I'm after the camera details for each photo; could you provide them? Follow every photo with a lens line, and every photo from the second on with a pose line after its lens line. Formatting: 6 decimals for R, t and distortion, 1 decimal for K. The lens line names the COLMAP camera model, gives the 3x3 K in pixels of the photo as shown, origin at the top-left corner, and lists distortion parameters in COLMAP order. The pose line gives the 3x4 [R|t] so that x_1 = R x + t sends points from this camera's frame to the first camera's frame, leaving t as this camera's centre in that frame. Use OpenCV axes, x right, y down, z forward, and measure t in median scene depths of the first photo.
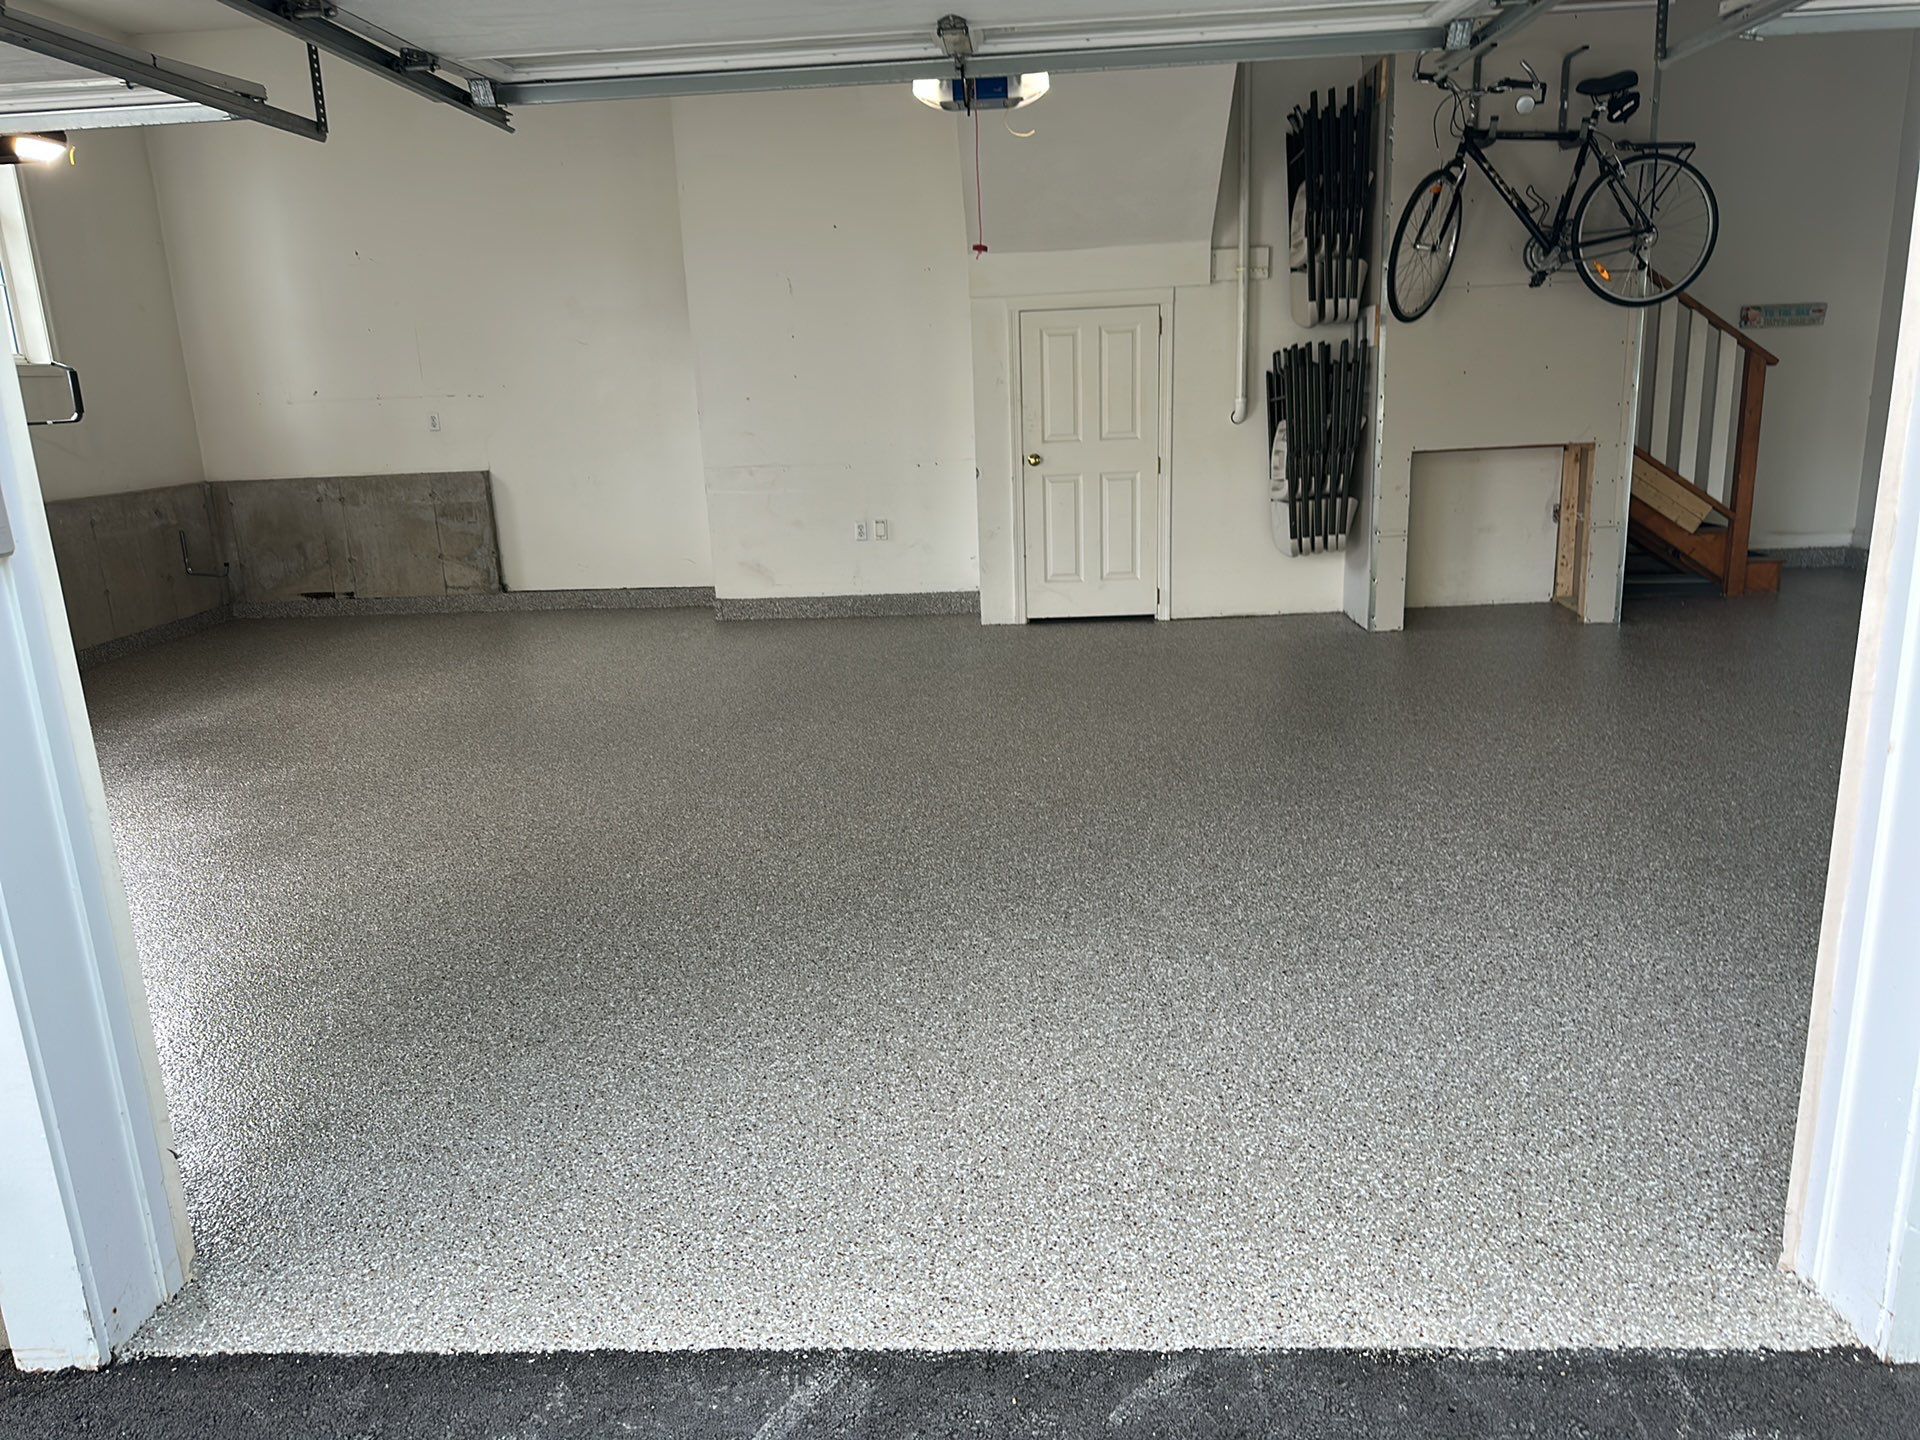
lens RADIAL K [[1353.6, 0, 946.8], [0, 1353.6, 729.7], [0, 0, 1]] dist [0.082201, -0.106564]
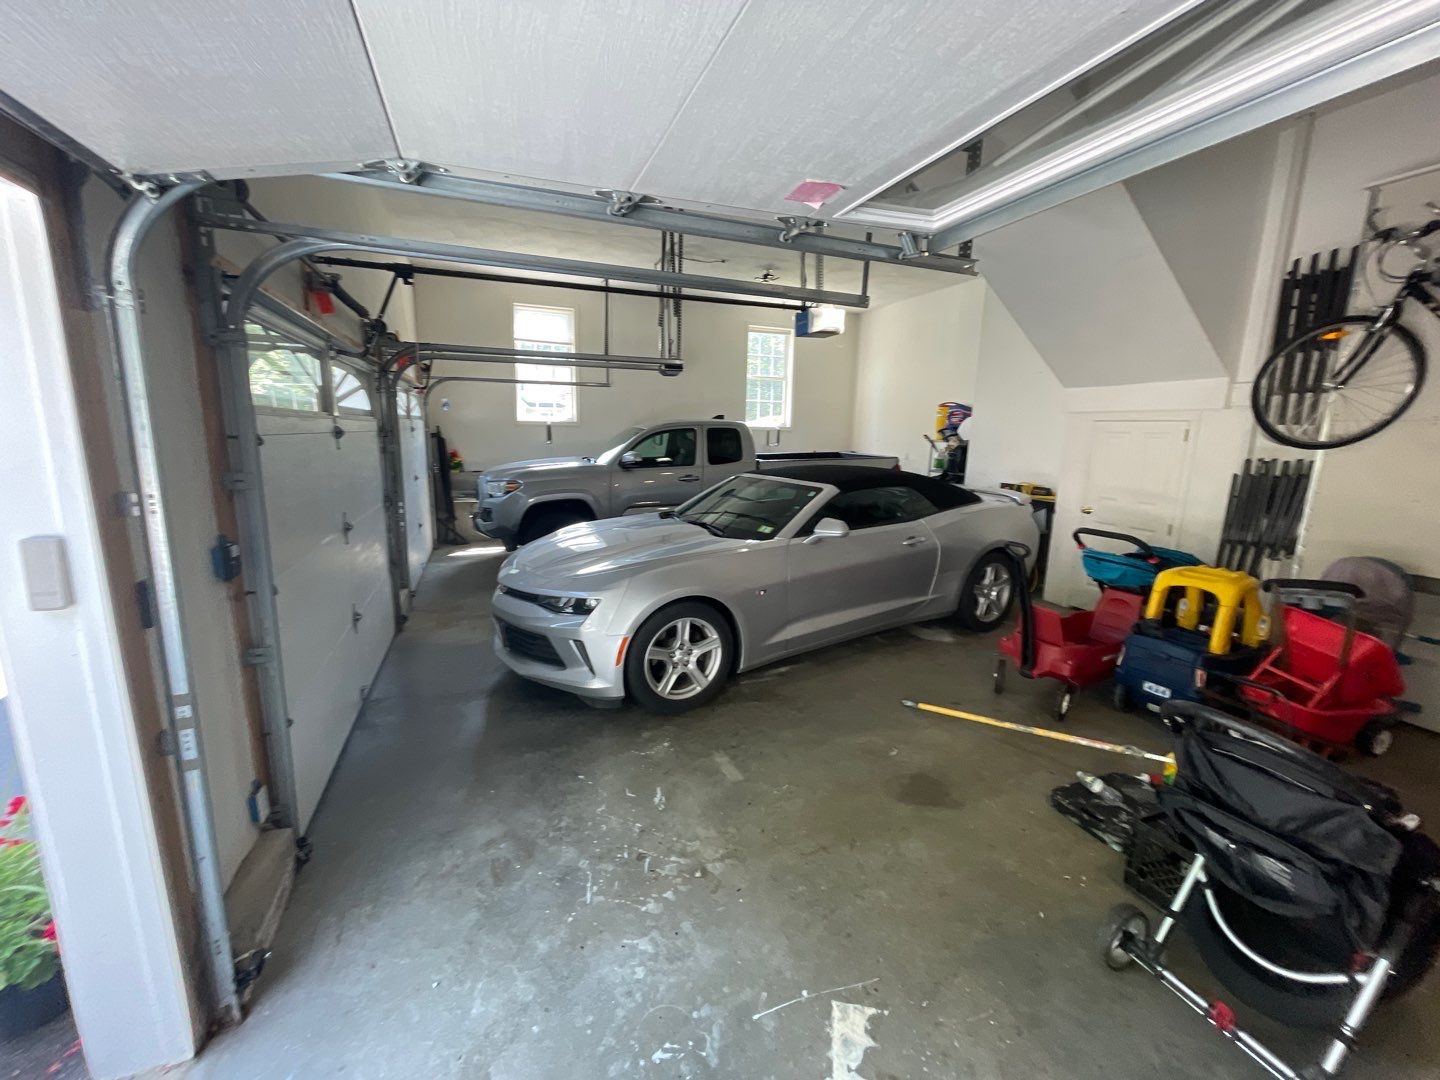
lens RADIAL K [[584.4, 0, 717.2], [0, 584.4, 539.1], [0, 0, 1]] dist [-0.000159, -0.000102]
pose [[0.409388, 0.214078, -0.886889, 0.503673], [-0.257236, 0.959728, 0.112920, -0.132136], [0.875346, 0.181912, 0.447970, 0.315481]]
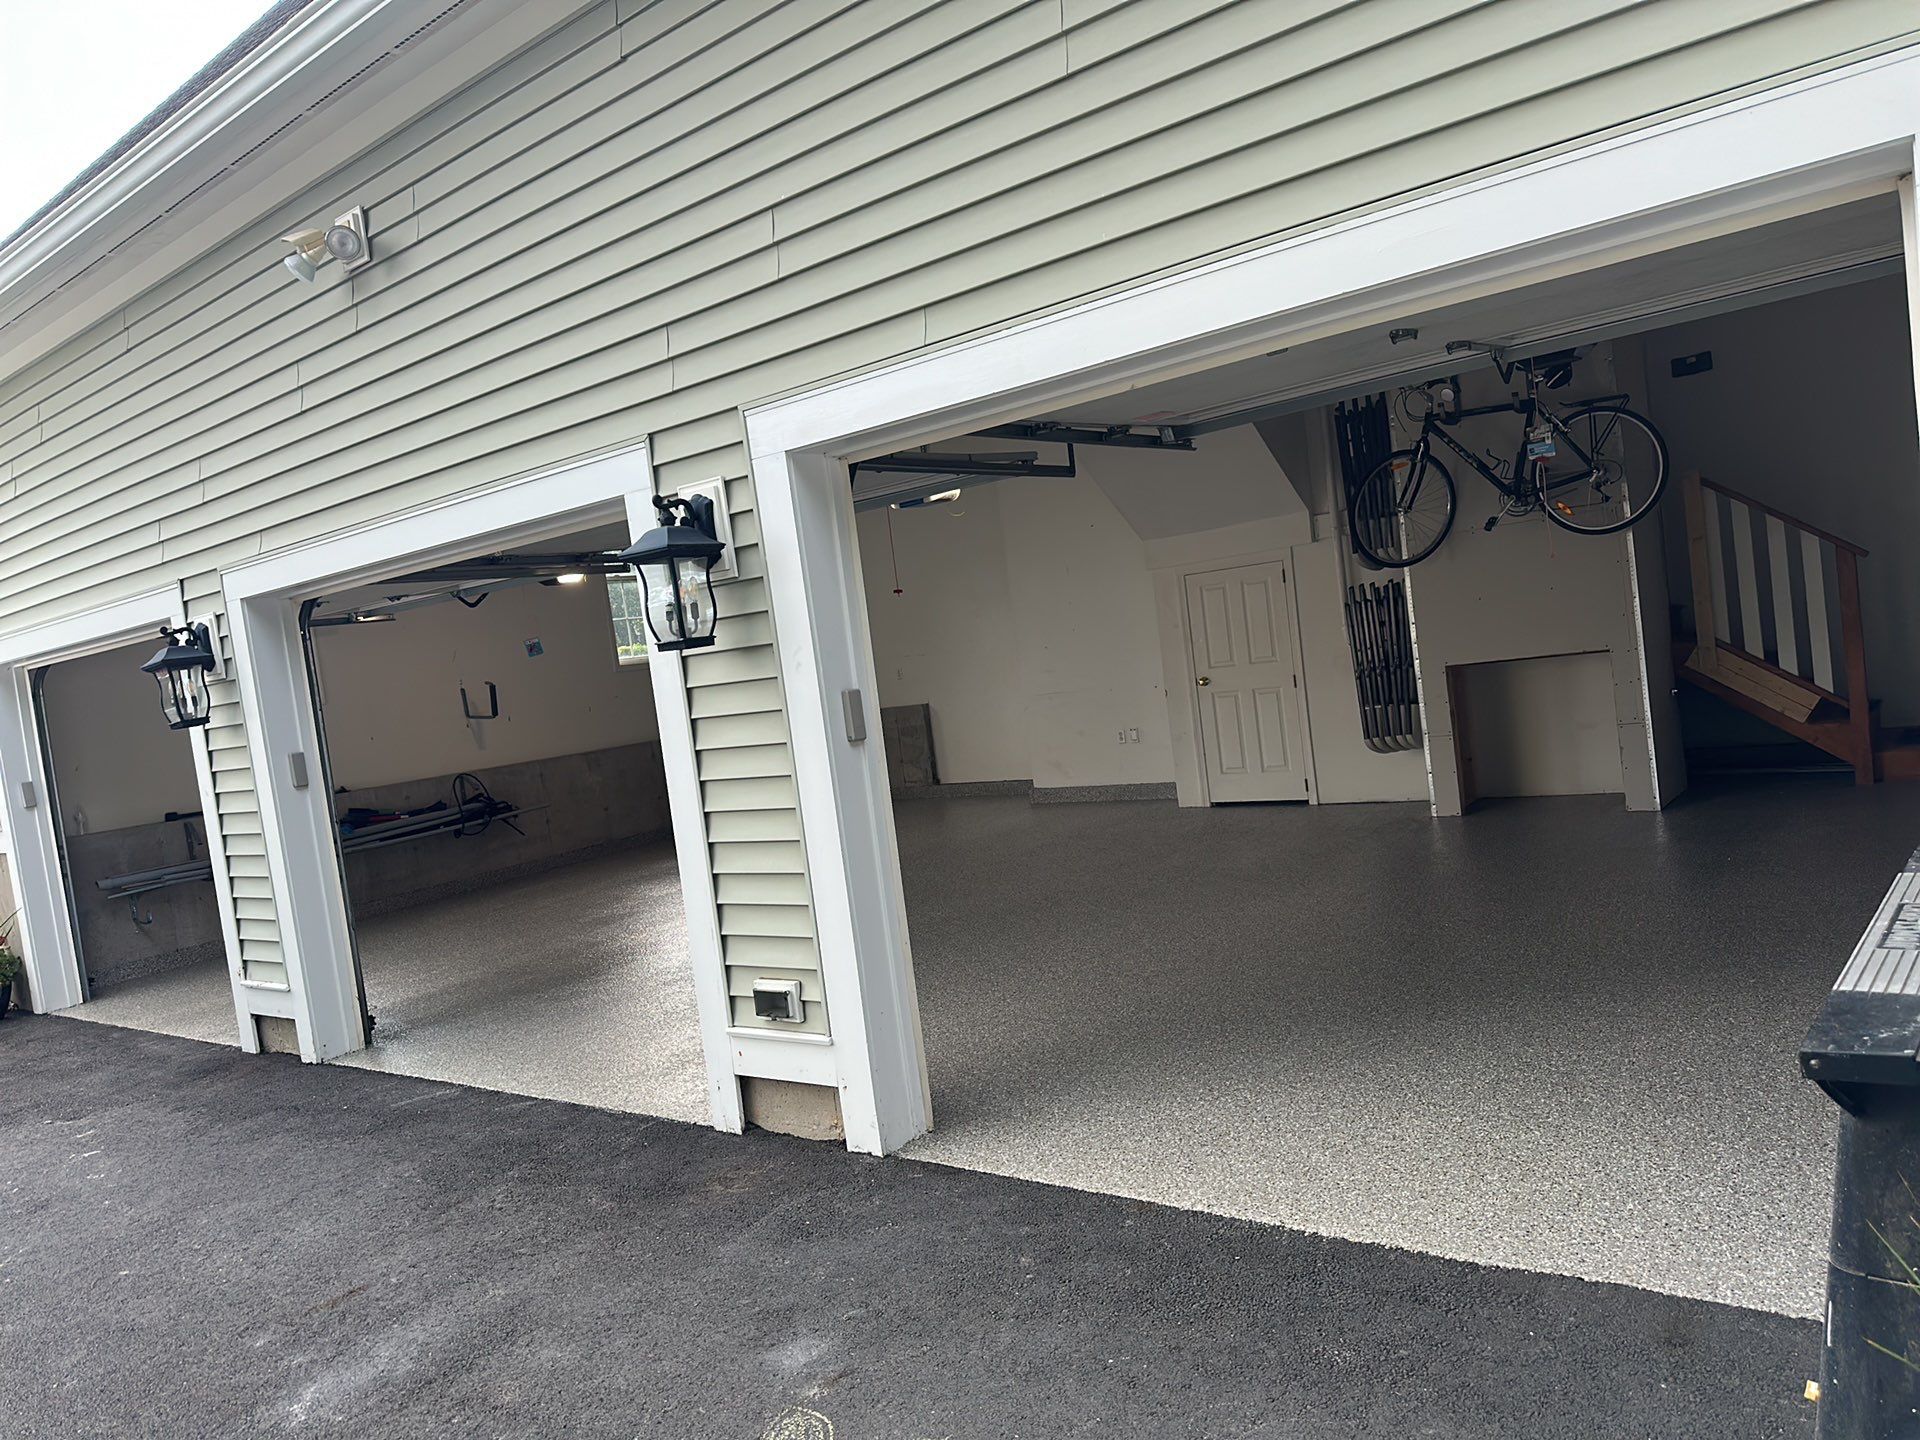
lens RADIAL K [[1353.6, 0, 946.8], [0, 1353.6, 729.7], [0, 0, 1]] dist [0.082201, -0.106564]
pose [[0.811068, -0.029237, -0.584221, 0.624530], [-0.048693, 0.991909, -0.117239, 0.011988], [0.582922, 0.123536, 0.803082, -0.184569]]
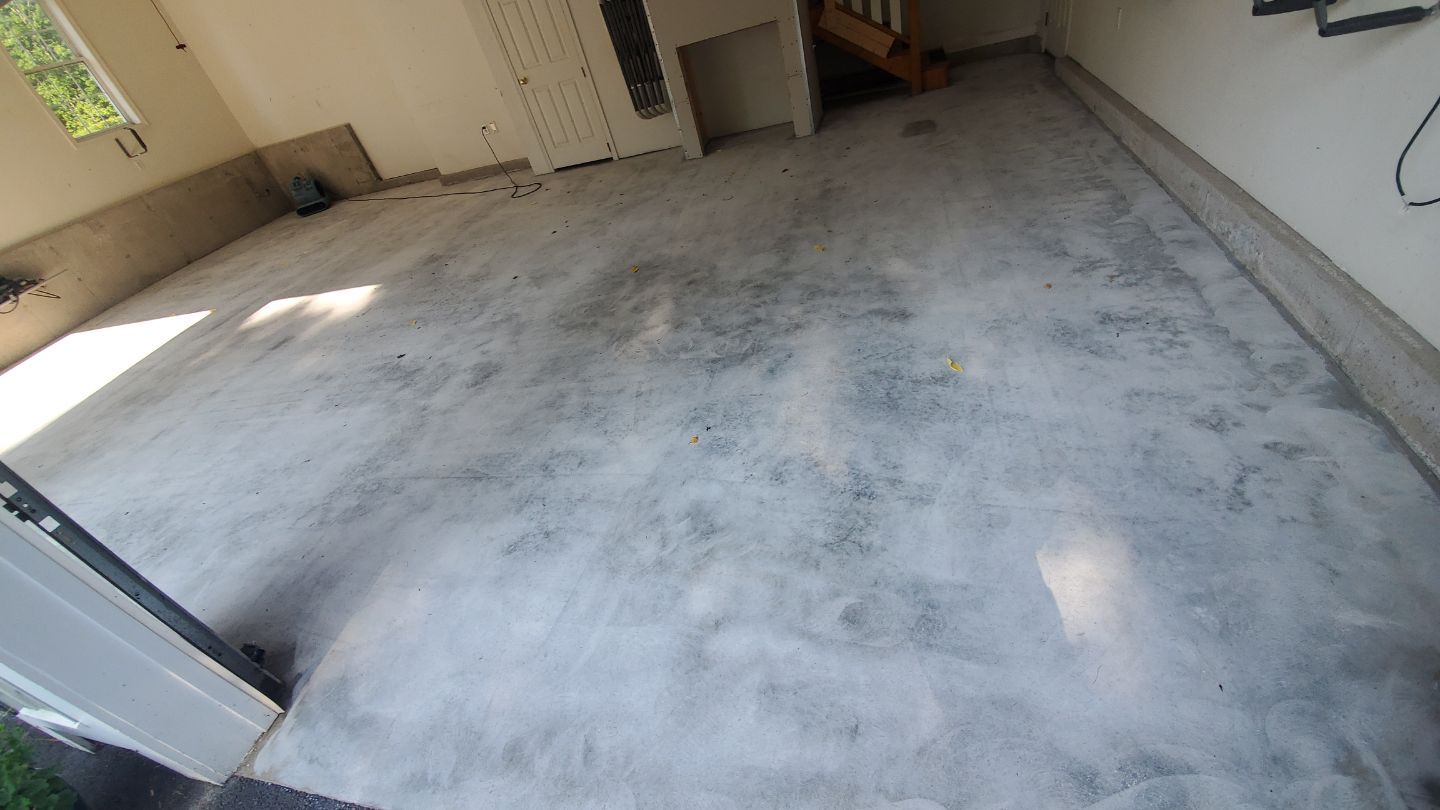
lens RADIAL K [[586.8, 0, 735.4], [0, 586.8, 402.1], [0, 0, 1]] dist [0.016549, -0.020382]
pose [[0.966536, -0.052871, -0.251023, 0.526815], [0.149061, 0.912135, 0.381826, -0.061982], [0.208779, -0.406467, 0.889492, 0.161472]]
